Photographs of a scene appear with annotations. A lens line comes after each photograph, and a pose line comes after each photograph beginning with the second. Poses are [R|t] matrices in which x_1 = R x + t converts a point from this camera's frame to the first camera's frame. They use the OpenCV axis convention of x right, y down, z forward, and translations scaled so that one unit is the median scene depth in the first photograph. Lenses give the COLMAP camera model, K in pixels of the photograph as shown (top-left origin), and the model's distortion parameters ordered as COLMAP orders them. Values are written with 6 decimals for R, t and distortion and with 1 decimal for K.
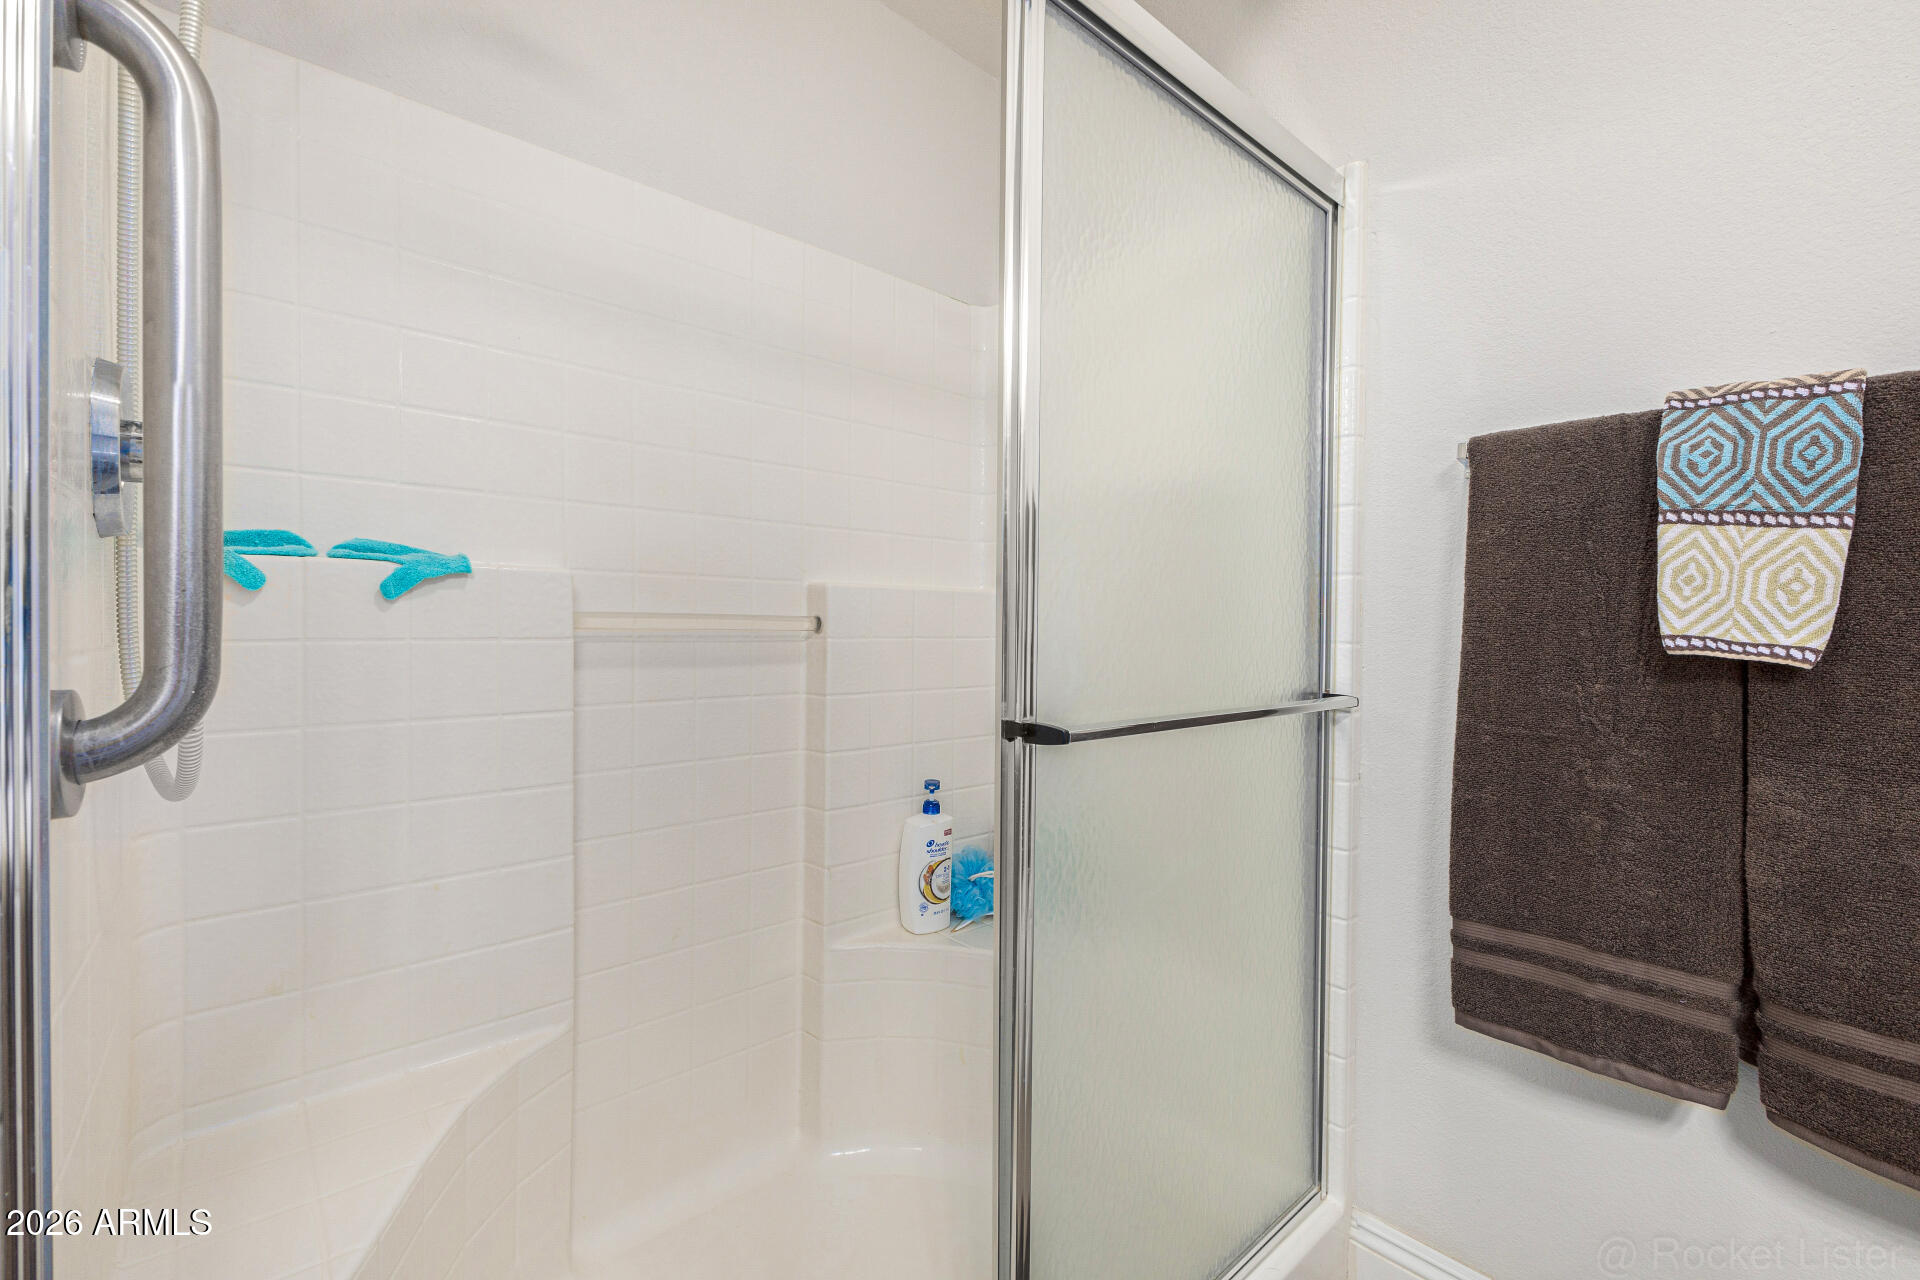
lens RADIAL K [[826.0, 0, 958.2], [0, 826.0, 633.8], [0, 0, 1]] dist [0.015966, -0.004878]
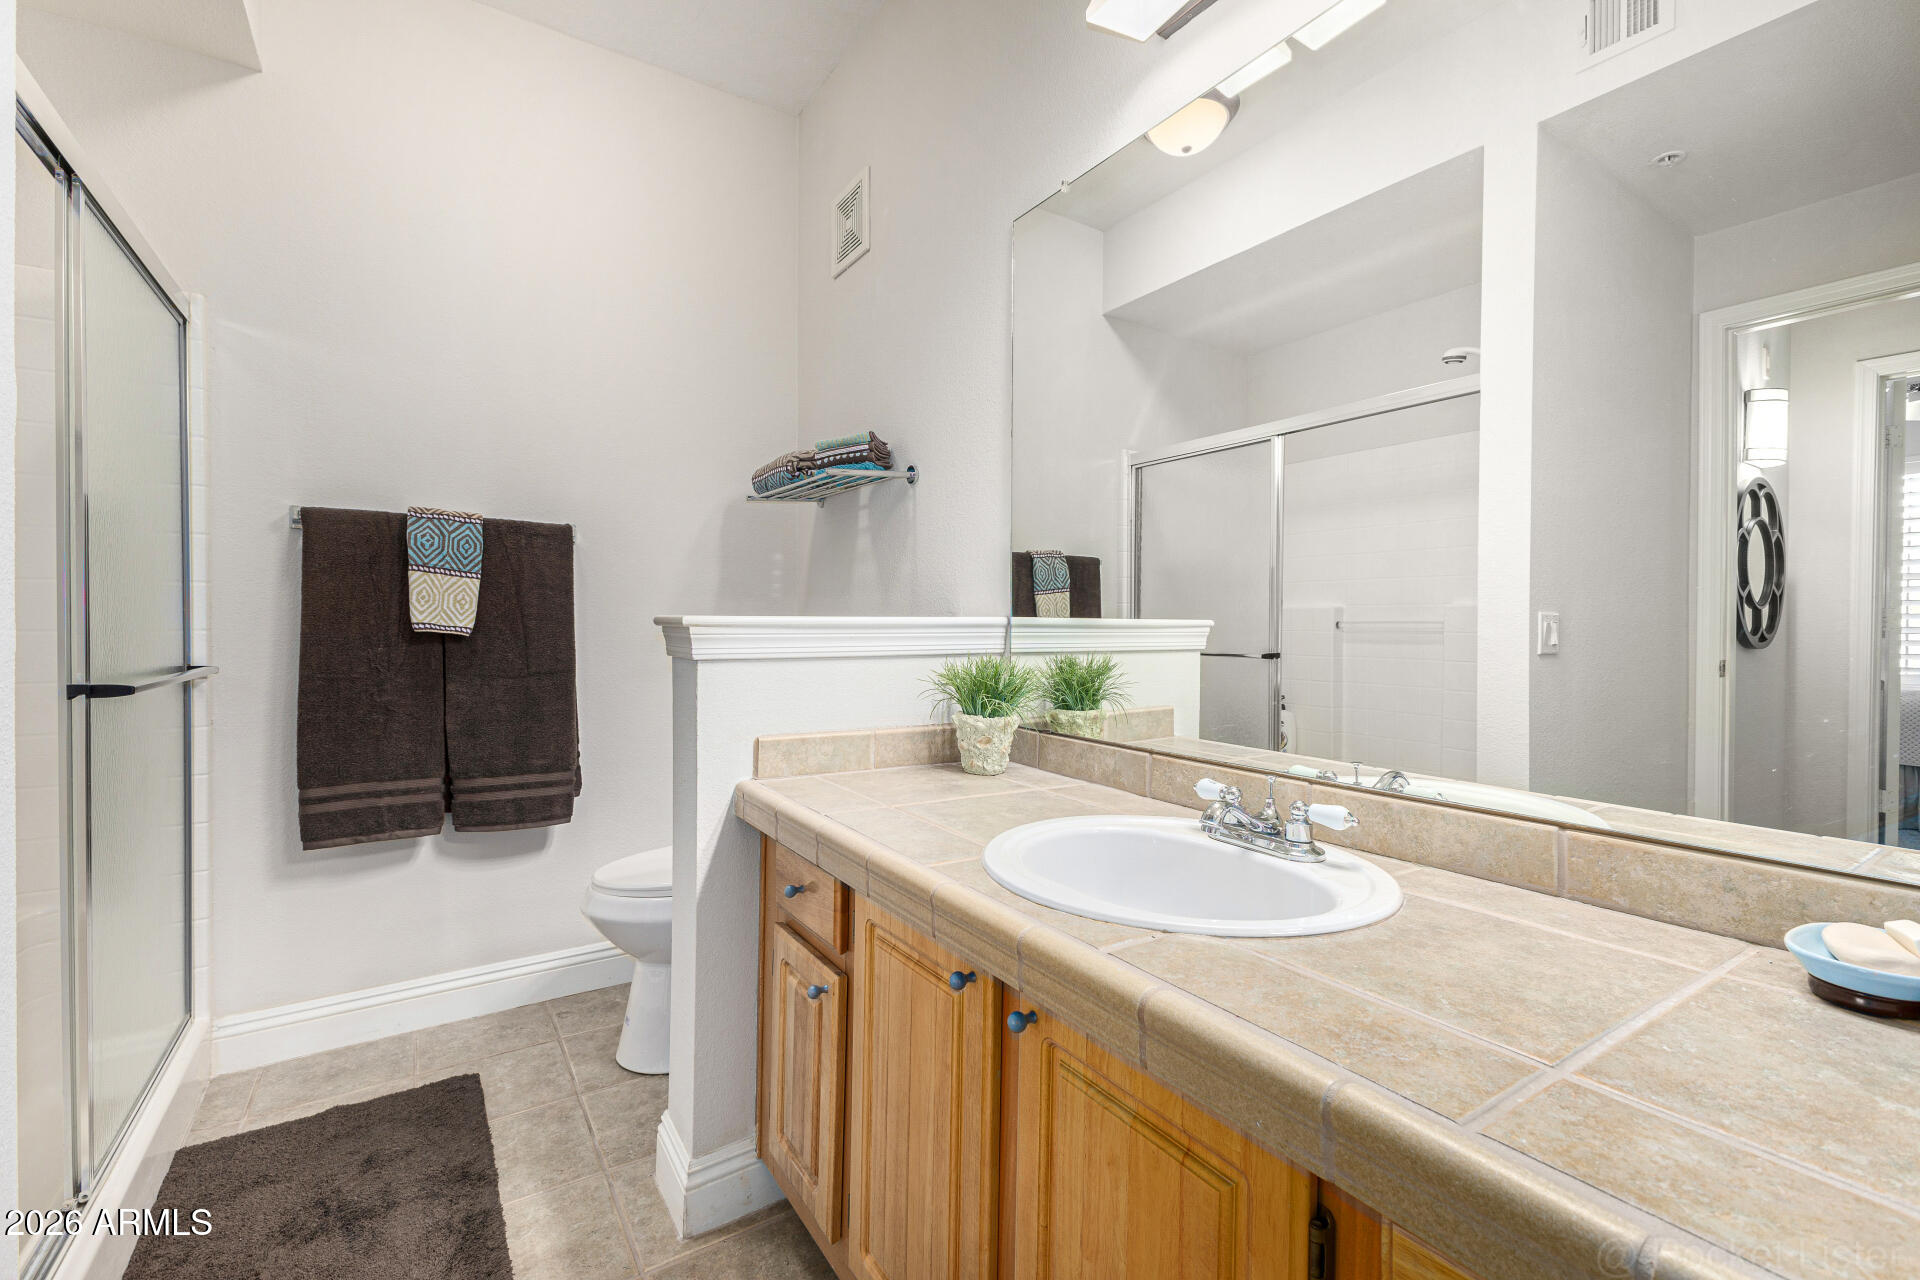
lens RADIAL K [[826.0, 0, 958.2], [0, 826.0, 633.8], [0, 0, 1]] dist [0.015966, -0.004878]
pose [[0.151303, -0.022373, 0.988234, -1.057664], [0.007644, 0.999740, 0.021463, -0.004925], [-0.988458, 0.004306, 0.151435, -0.710995]]
